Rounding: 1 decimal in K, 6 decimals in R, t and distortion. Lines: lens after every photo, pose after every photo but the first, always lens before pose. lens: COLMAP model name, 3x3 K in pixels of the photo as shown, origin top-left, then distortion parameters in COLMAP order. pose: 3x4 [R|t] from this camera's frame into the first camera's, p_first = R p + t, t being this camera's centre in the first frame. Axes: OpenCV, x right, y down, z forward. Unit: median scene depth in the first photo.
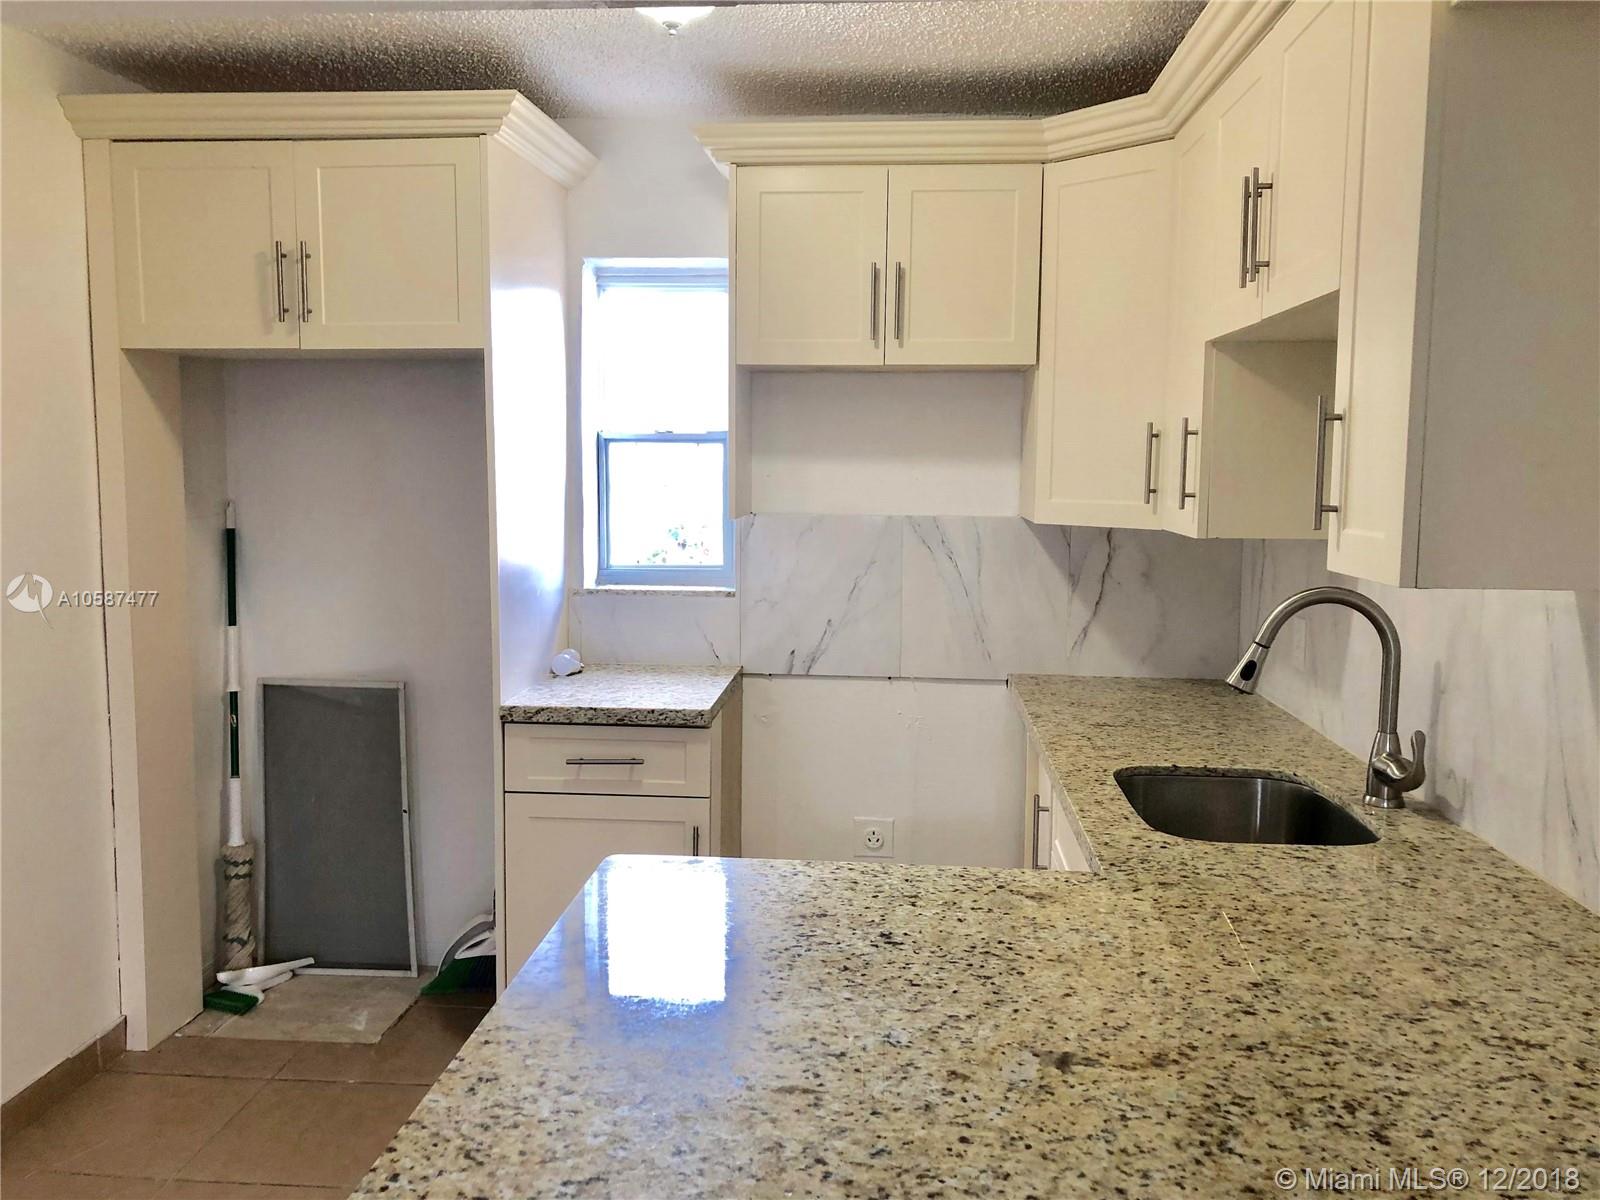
lens RADIAL K [[1351.5, 0, 785.6], [0, 1351.5, 592.3], [0, 0, 1]] dist [0.024550, -0.002562]
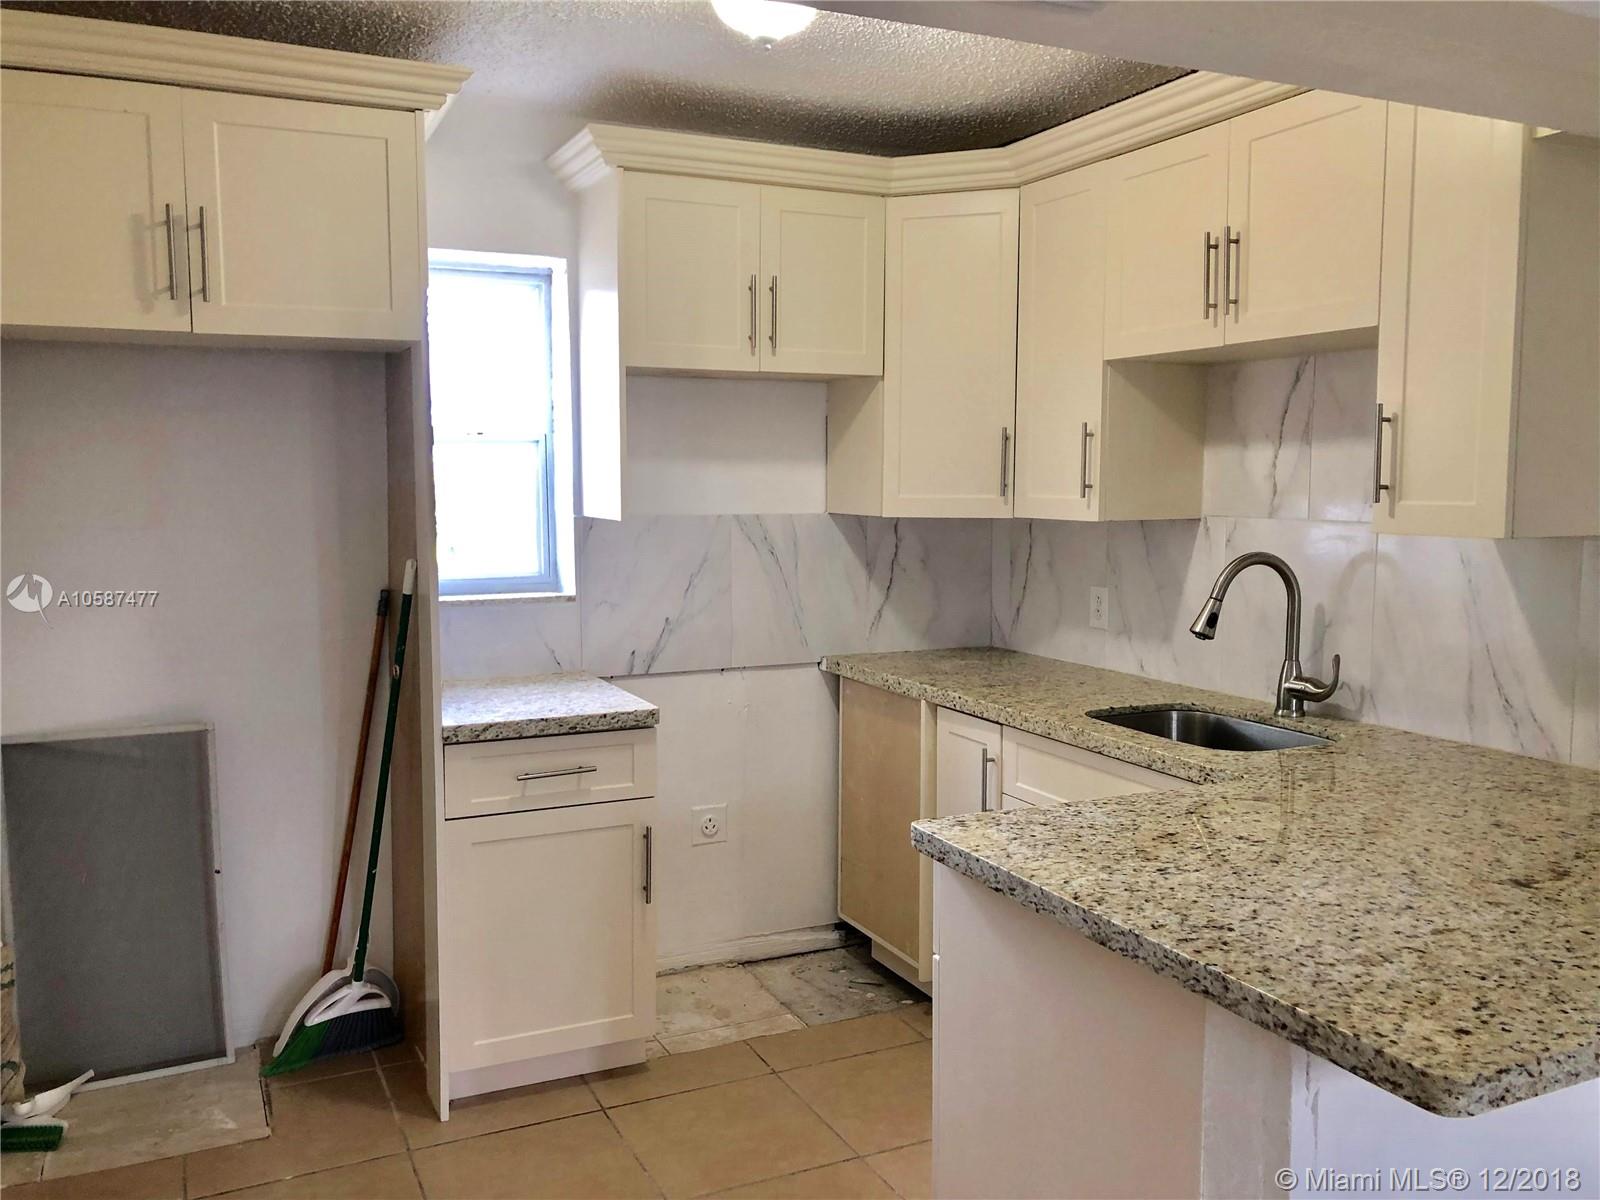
lens RADIAL K [[1351.5, 0, 798.8], [0, 1351.5, 593.4], [0, 0, 1]] dist [0.024550, -0.002562]
pose [[0.860494, -0.054721, 0.506513, -0.463181], [0.059272, 0.998216, 0.007148, 0.000287], [-0.506000, 0.023871, 0.862203, 0.074594]]
